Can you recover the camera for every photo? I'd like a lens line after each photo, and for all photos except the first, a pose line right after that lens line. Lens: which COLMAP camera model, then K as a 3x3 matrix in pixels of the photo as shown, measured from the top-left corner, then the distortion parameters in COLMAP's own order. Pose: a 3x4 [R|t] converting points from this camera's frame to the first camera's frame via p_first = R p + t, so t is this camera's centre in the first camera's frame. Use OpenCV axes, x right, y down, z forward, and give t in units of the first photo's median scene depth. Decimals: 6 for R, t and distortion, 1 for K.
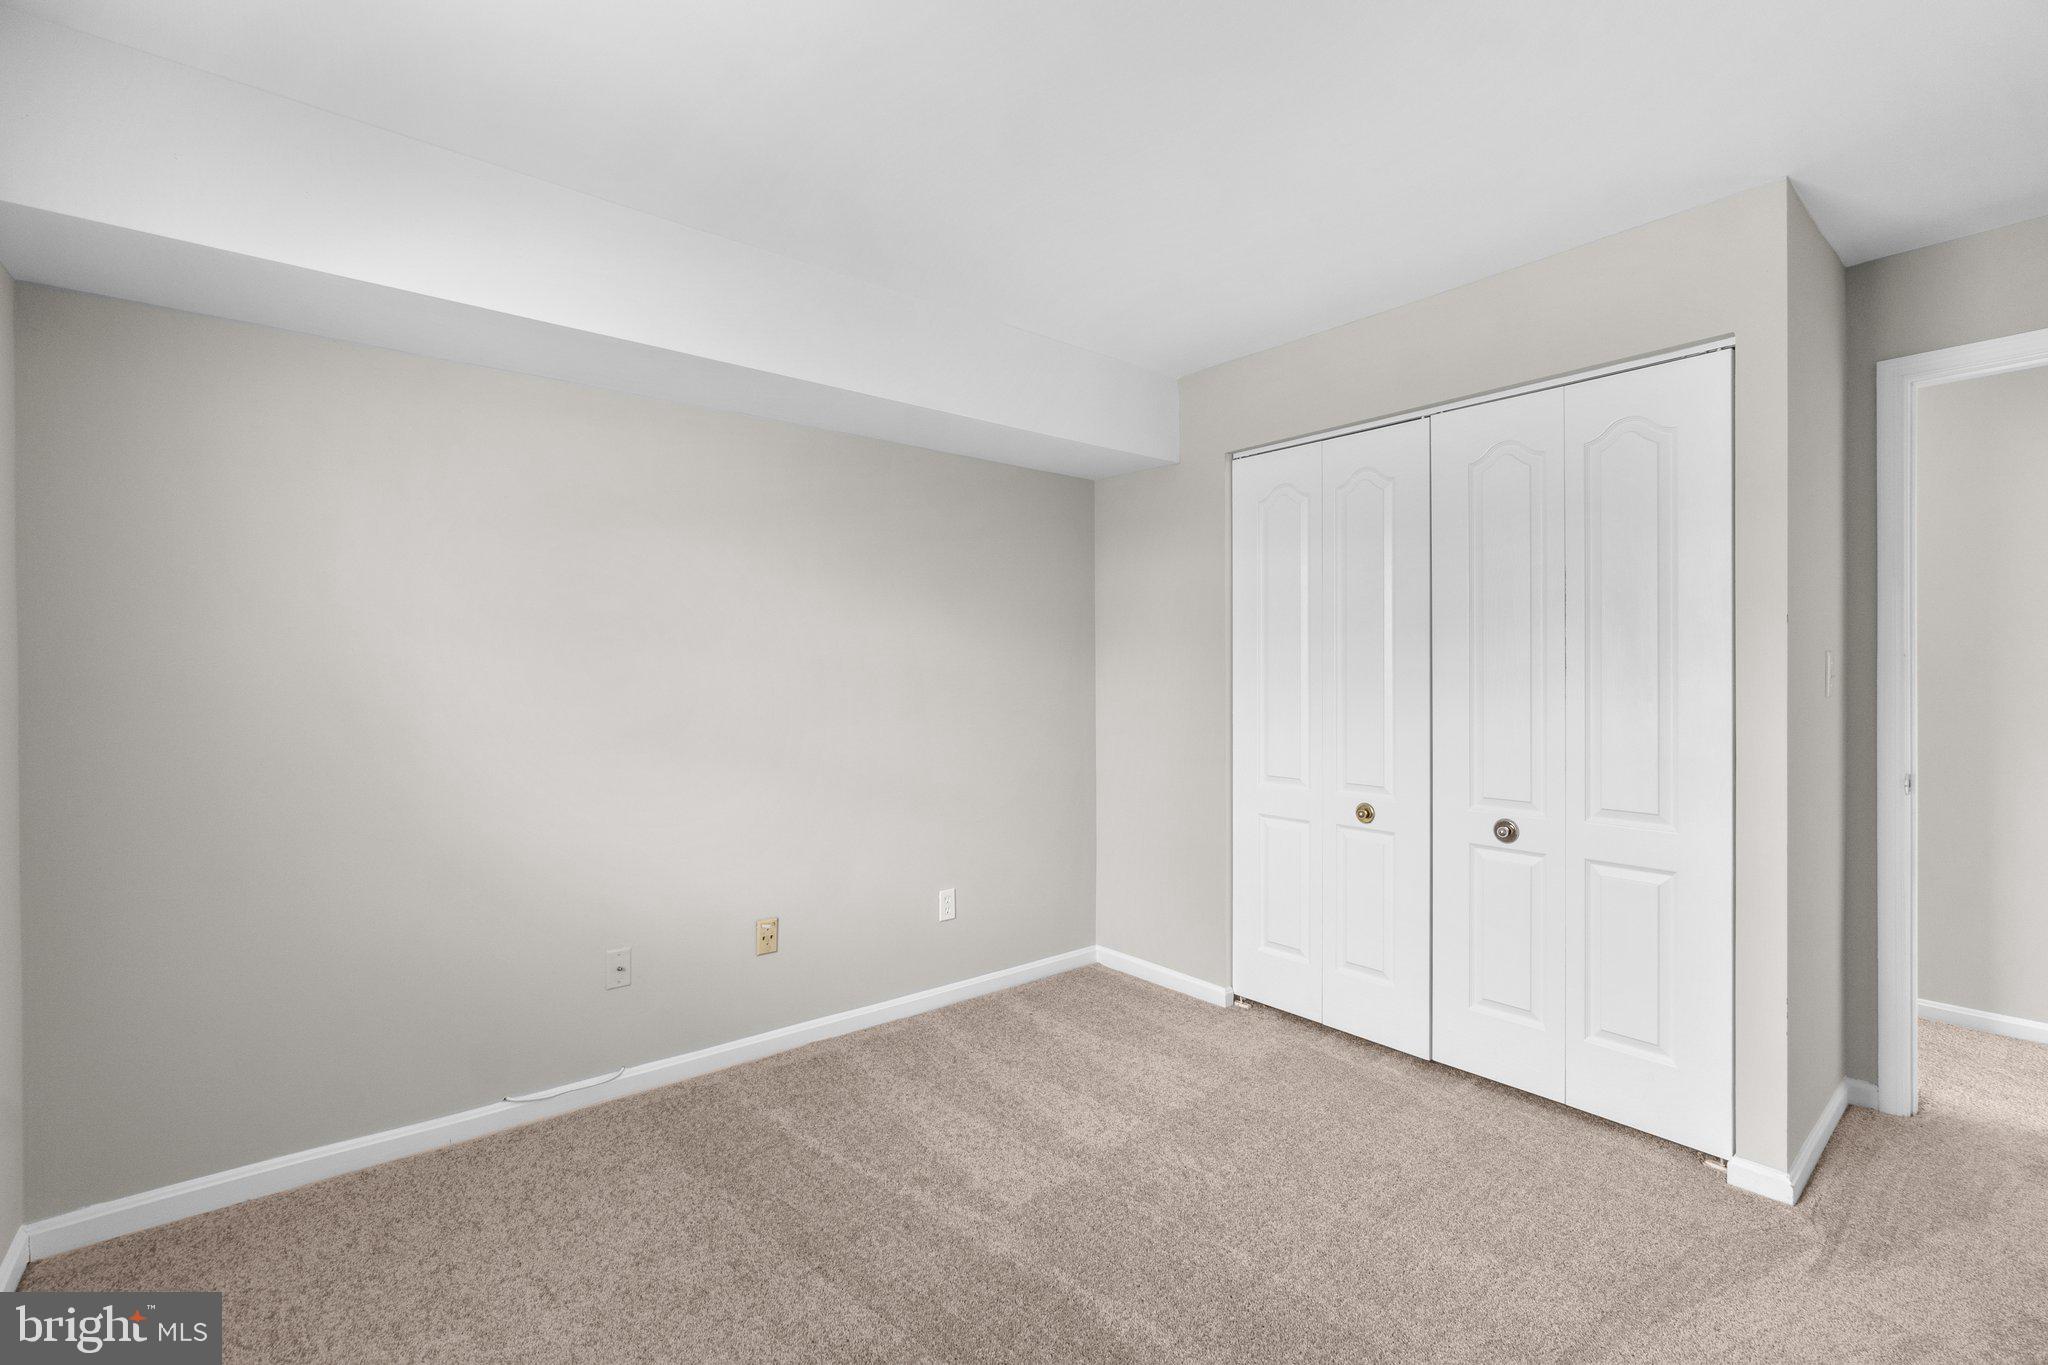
lens RADIAL K [[889.0, 0, 1039.5], [0, 889.0, 672.7], [0, 0, 1]] dist [-0.007179, 0.002752]
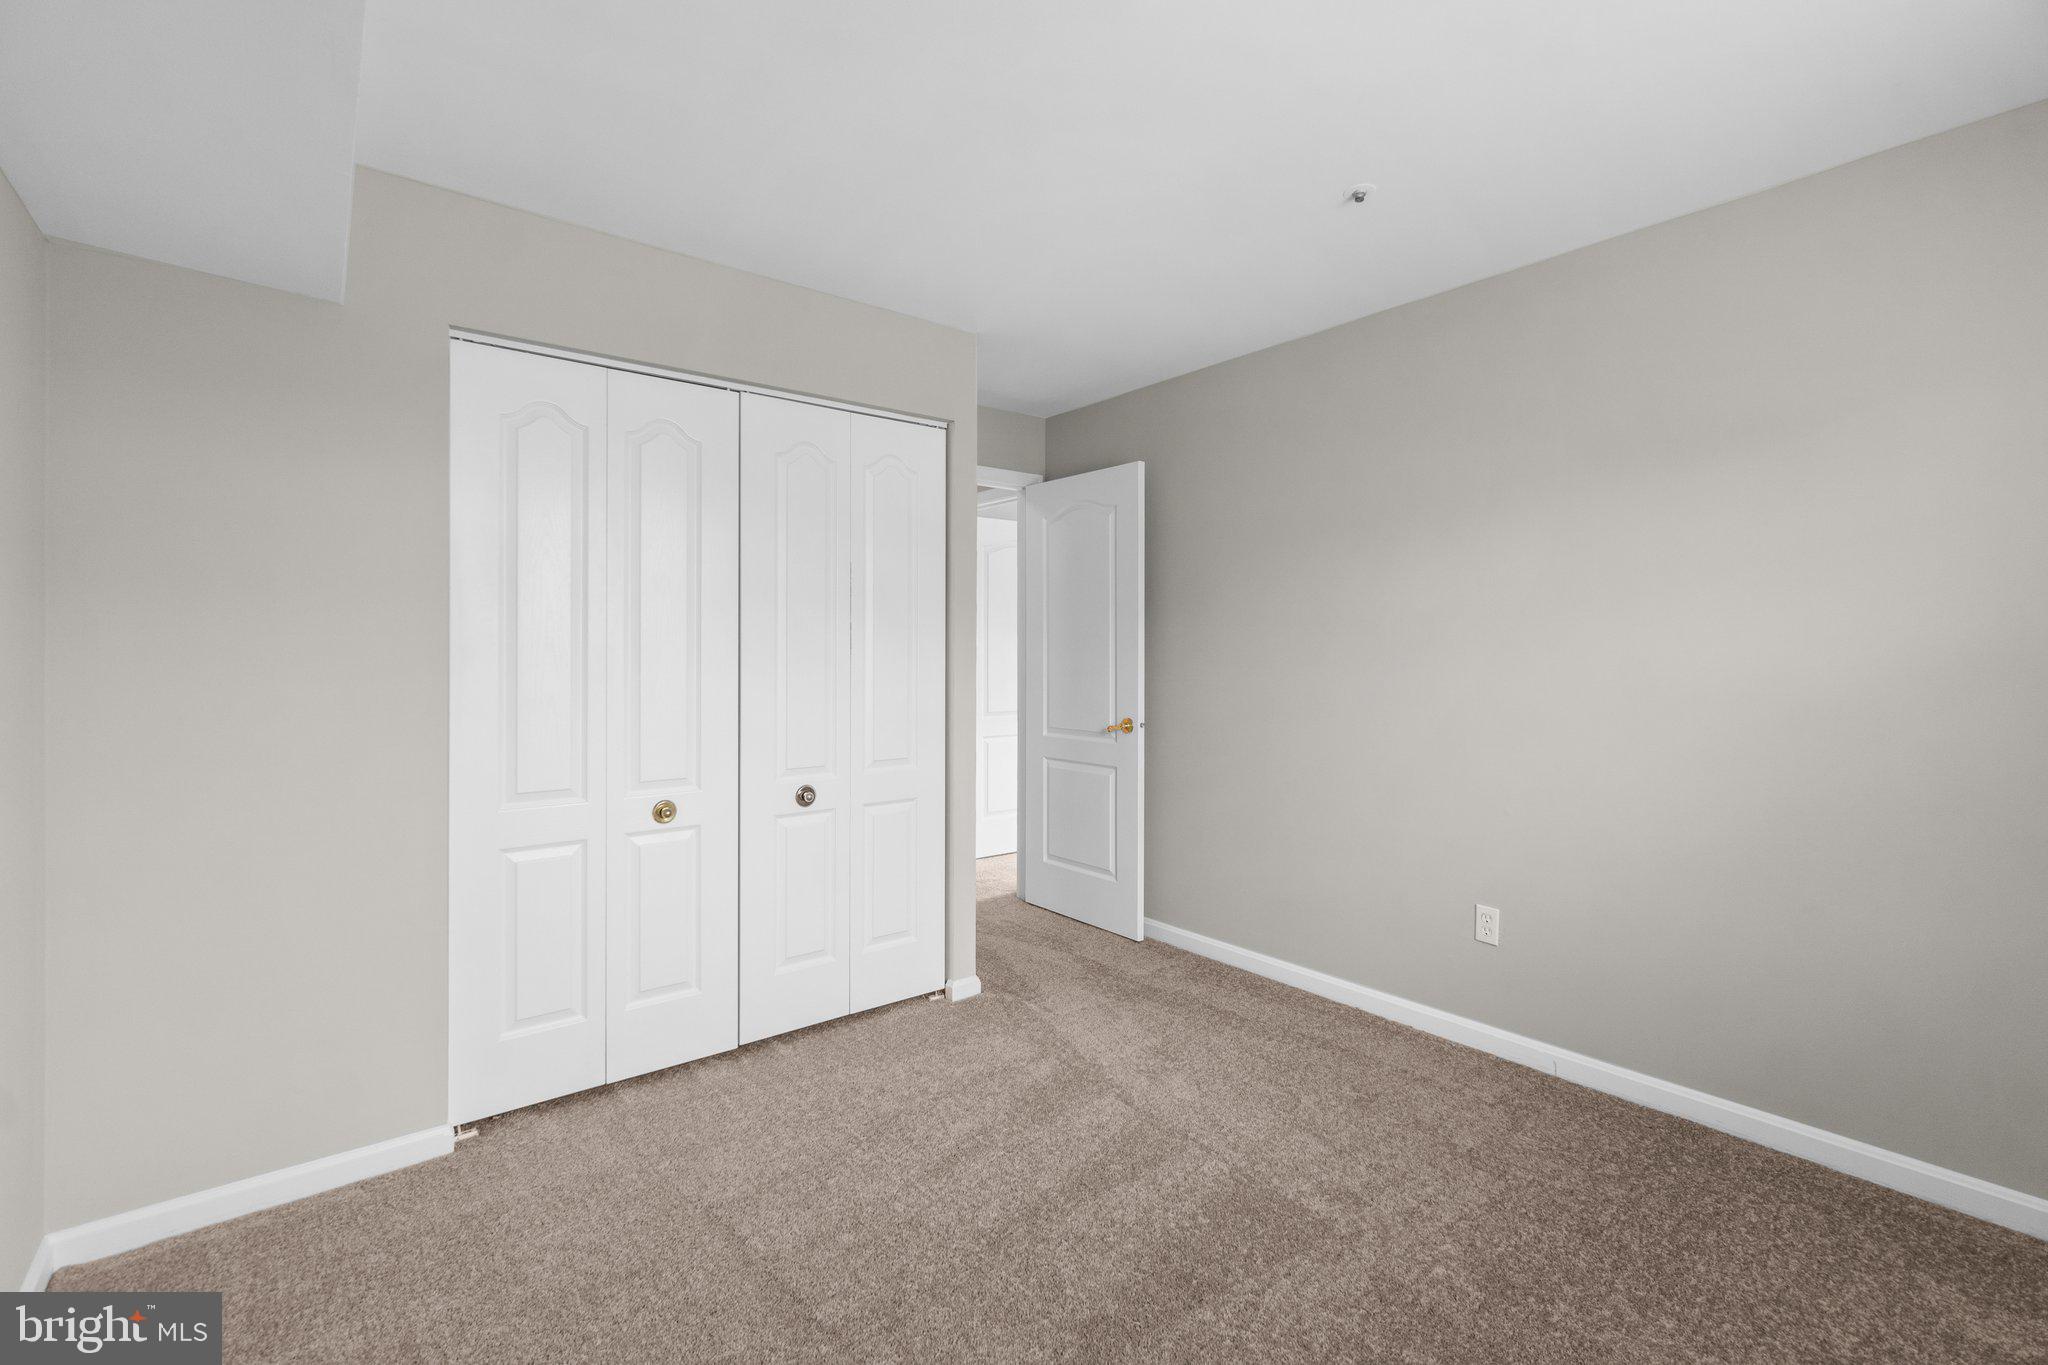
lens RADIAL K [[889.0, 0, 1045.3], [0, 889.0, 651.6], [0, 0, 1]] dist [-0.007179, 0.002752]
pose [[0.015076, 0.002178, 0.999884, -0.523782], [0.001395, 0.999997, -0.002199, 0.001806], [-0.999885, 0.001428, 0.015073, 0.626833]]
